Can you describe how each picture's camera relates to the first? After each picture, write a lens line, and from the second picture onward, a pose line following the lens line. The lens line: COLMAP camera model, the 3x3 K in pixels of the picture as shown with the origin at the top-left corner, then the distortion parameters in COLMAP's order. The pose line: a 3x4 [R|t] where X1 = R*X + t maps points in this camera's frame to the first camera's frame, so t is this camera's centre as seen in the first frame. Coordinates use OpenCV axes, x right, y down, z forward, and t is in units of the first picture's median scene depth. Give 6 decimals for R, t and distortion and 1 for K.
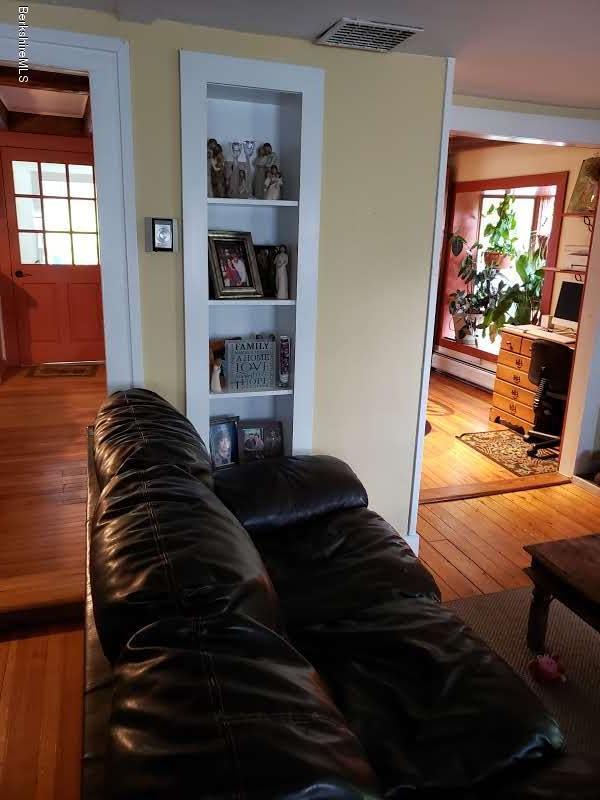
lens RADIAL K [[628.5, 0, 305.4], [0, 628.5, 401.5], [0, 0, 1]] dist [-0.001629, 0.000788]
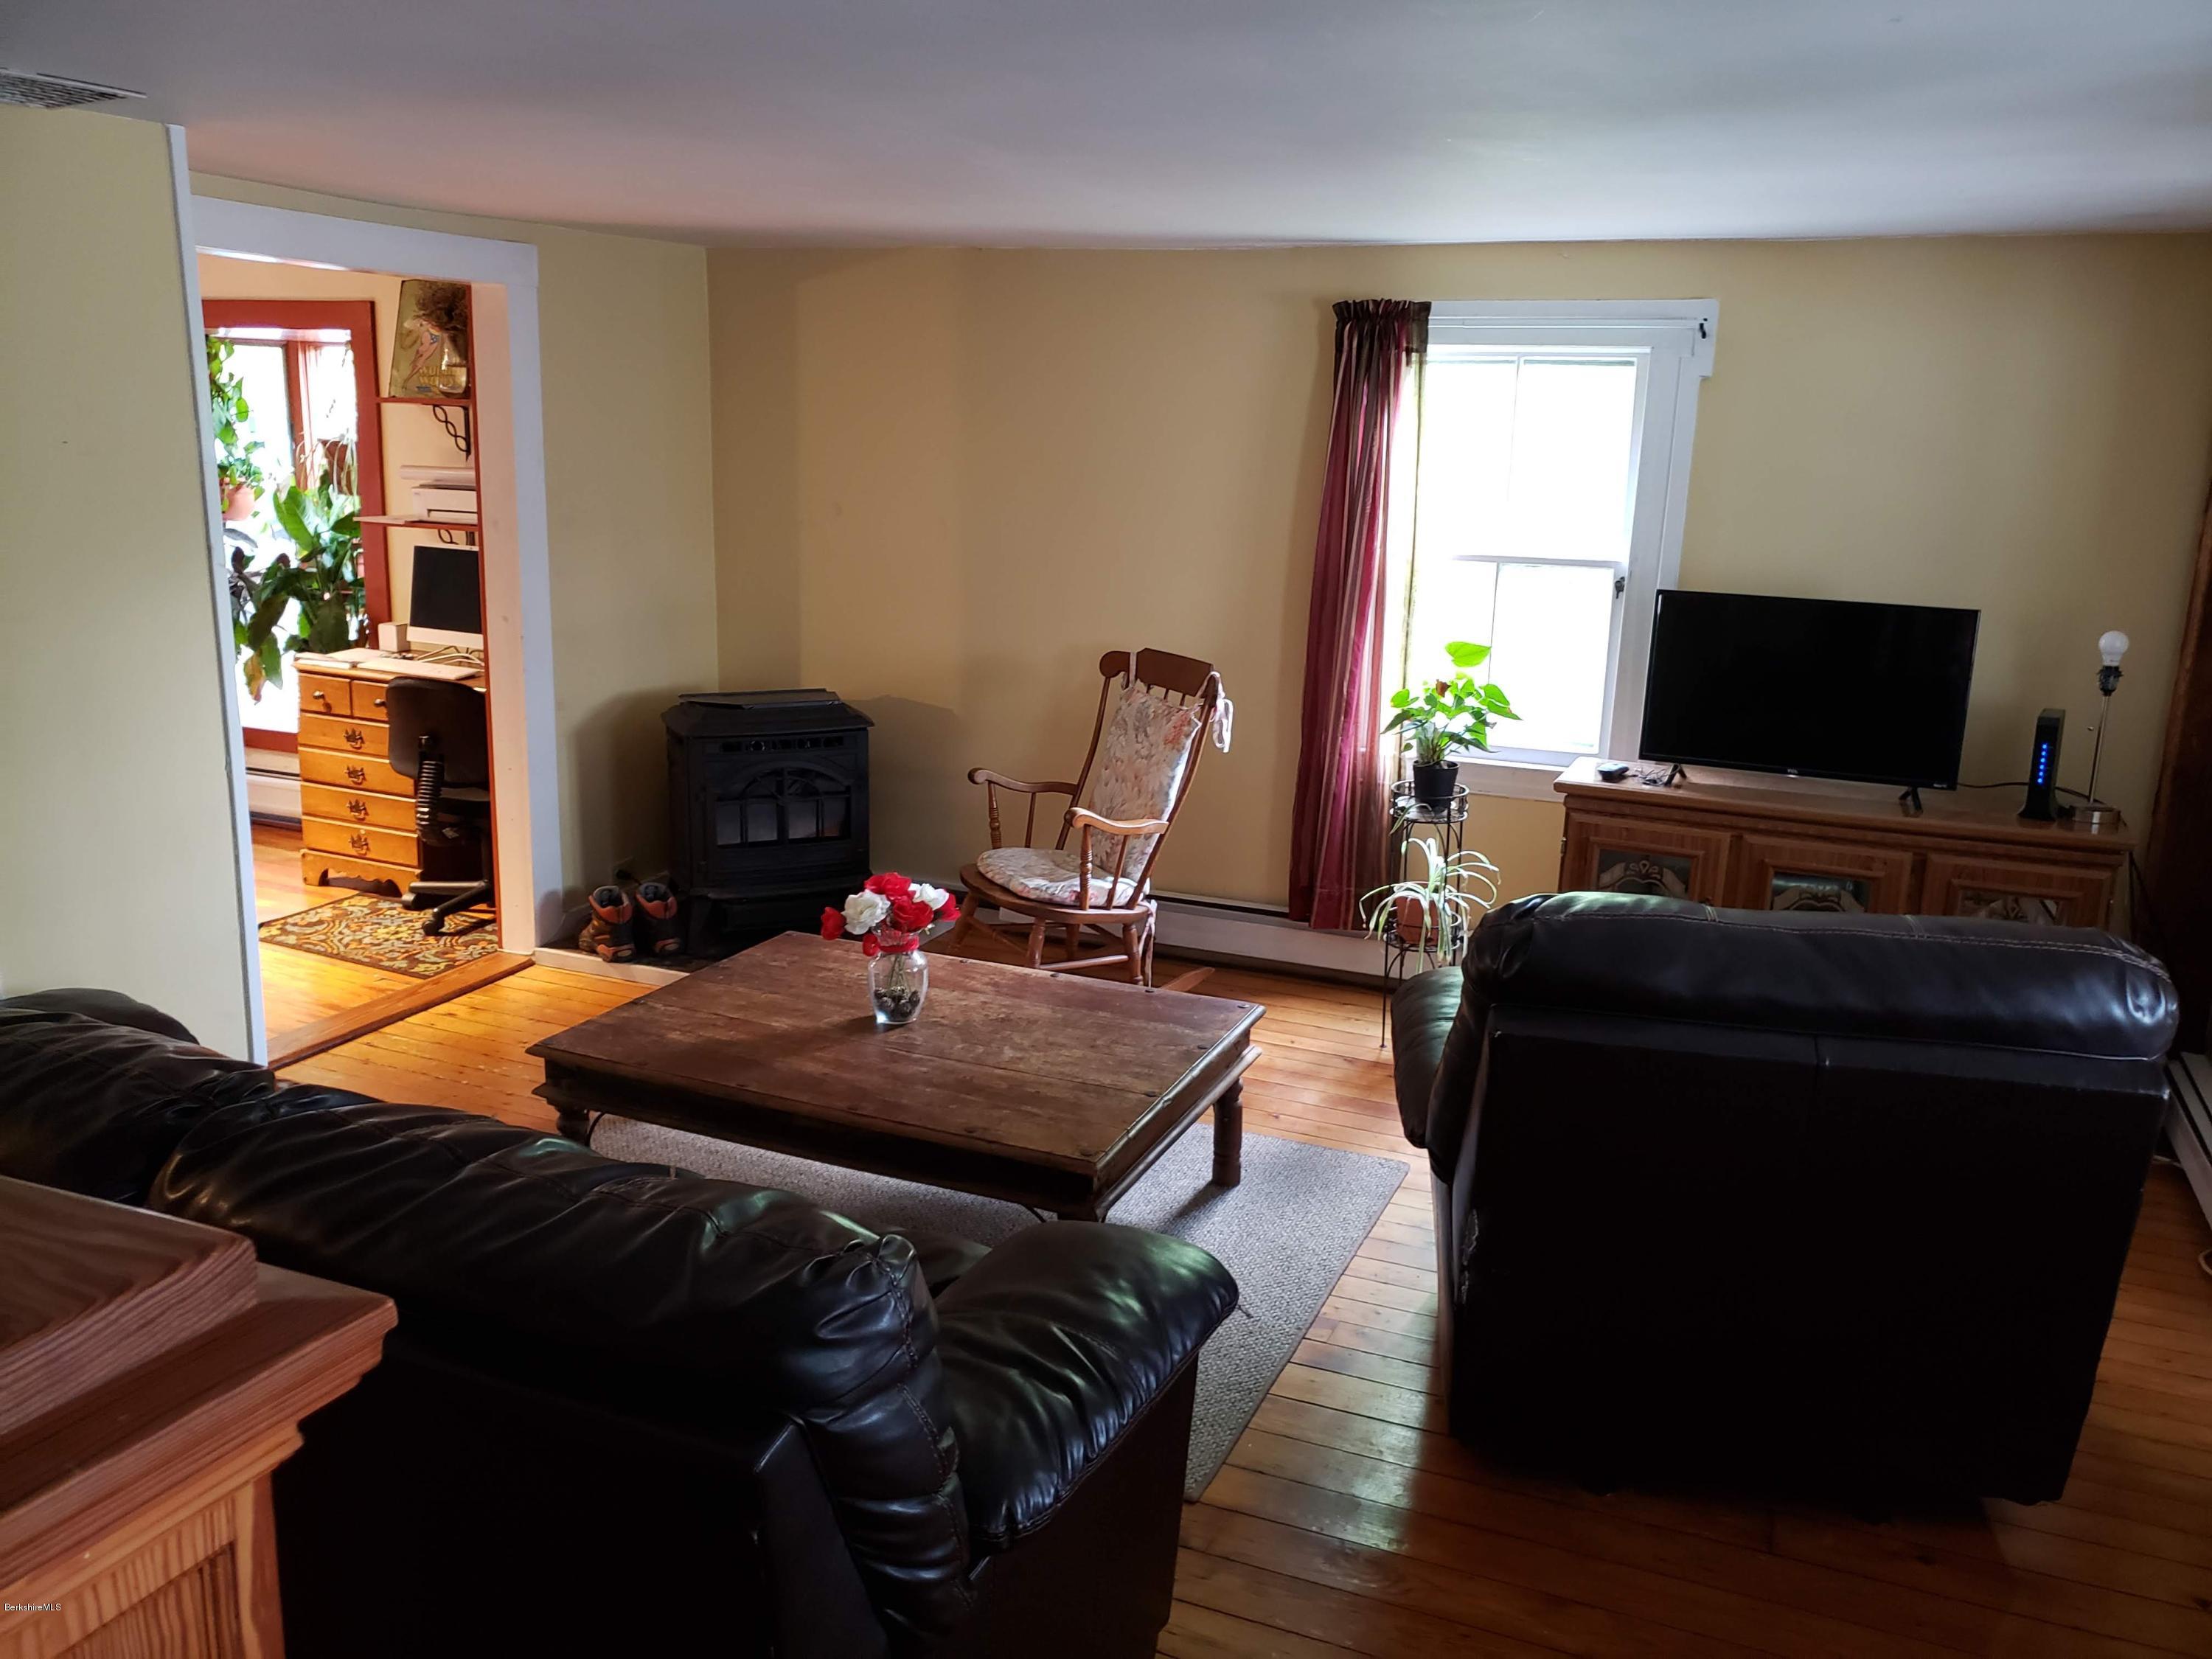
lens RADIAL K [[1737.8, 0, 1109.4], [0, 1737.8, 815.7], [0, 0, 1]] dist [-0.001629, 0.000788]
pose [[0.685169, -0.170692, 0.708102, -0.164947], [0.183557, 0.981242, 0.058921, 0.016784], [-0.704876, 0.089606, 0.703648, -0.213540]]
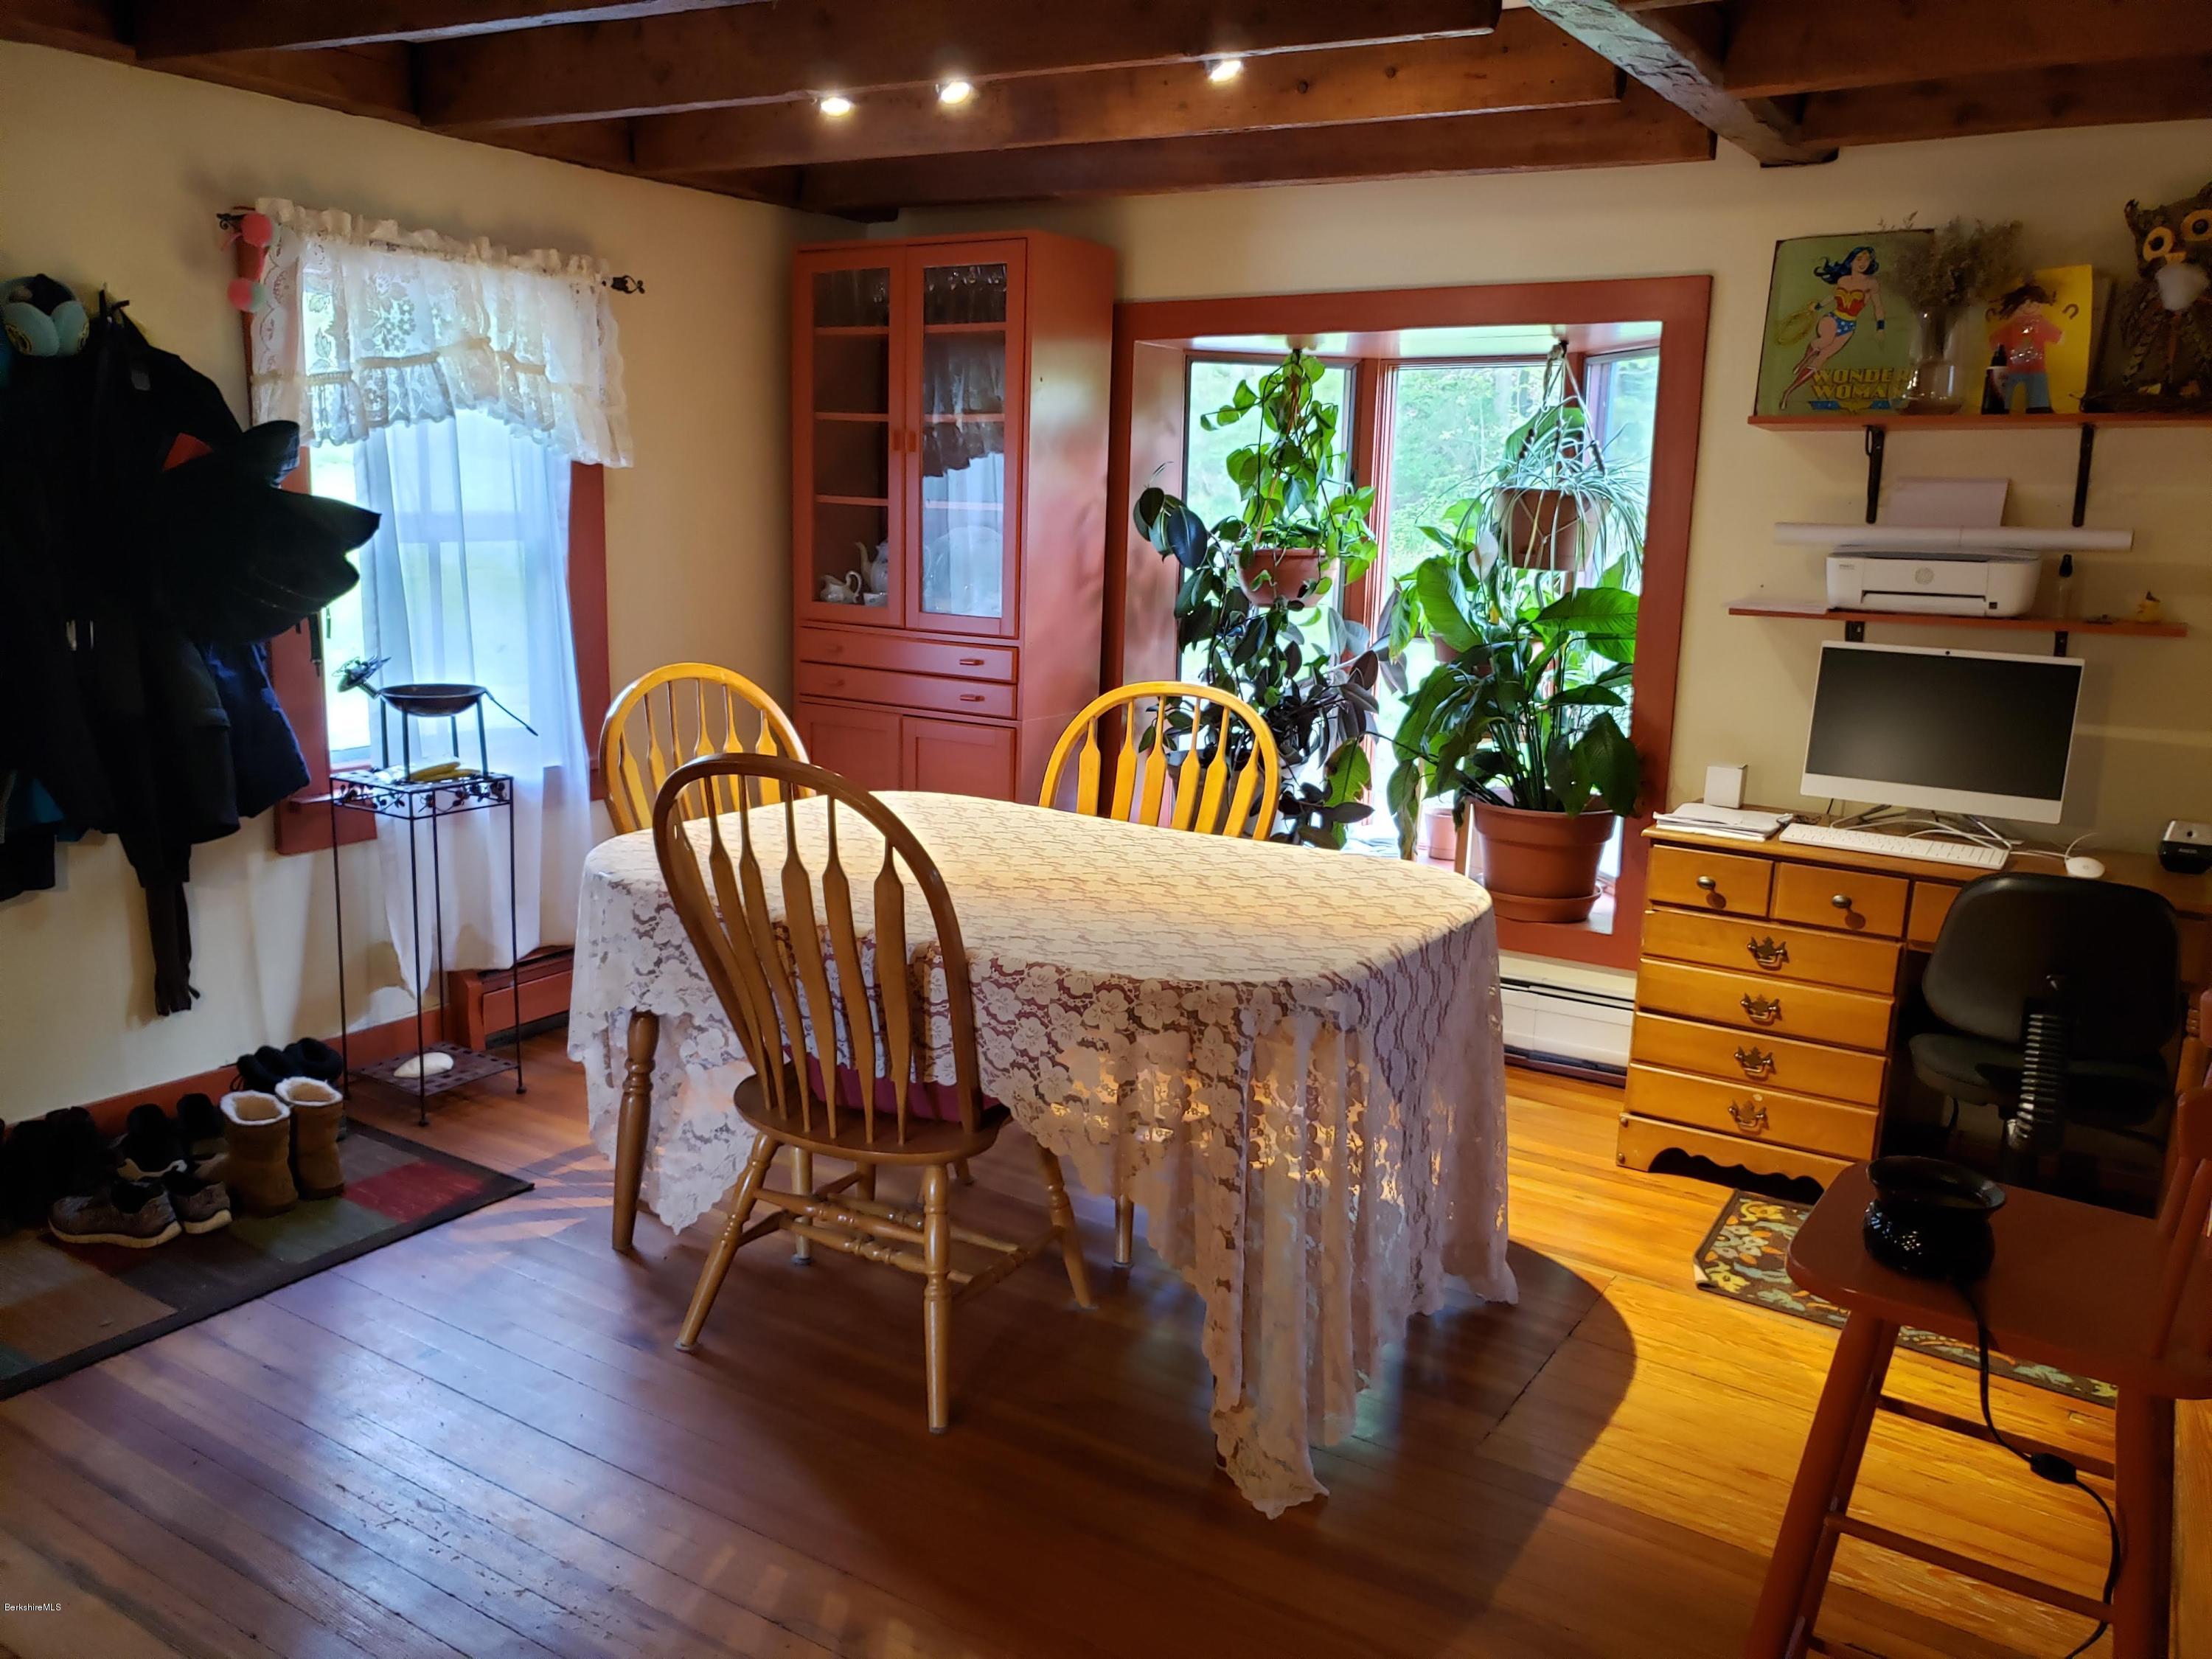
lens RADIAL K [[1737.8, 0, 1104.0], [0, 1737.8, 844.4], [0, 0, 1]] dist [-0.001629, 0.000788]
pose [[0.792167, -0.137149, 0.594695, -0.337336], [0.168484, 0.985700, 0.002894, -0.159657], [-0.586587, 0.097904, 0.803947, 0.558430]]
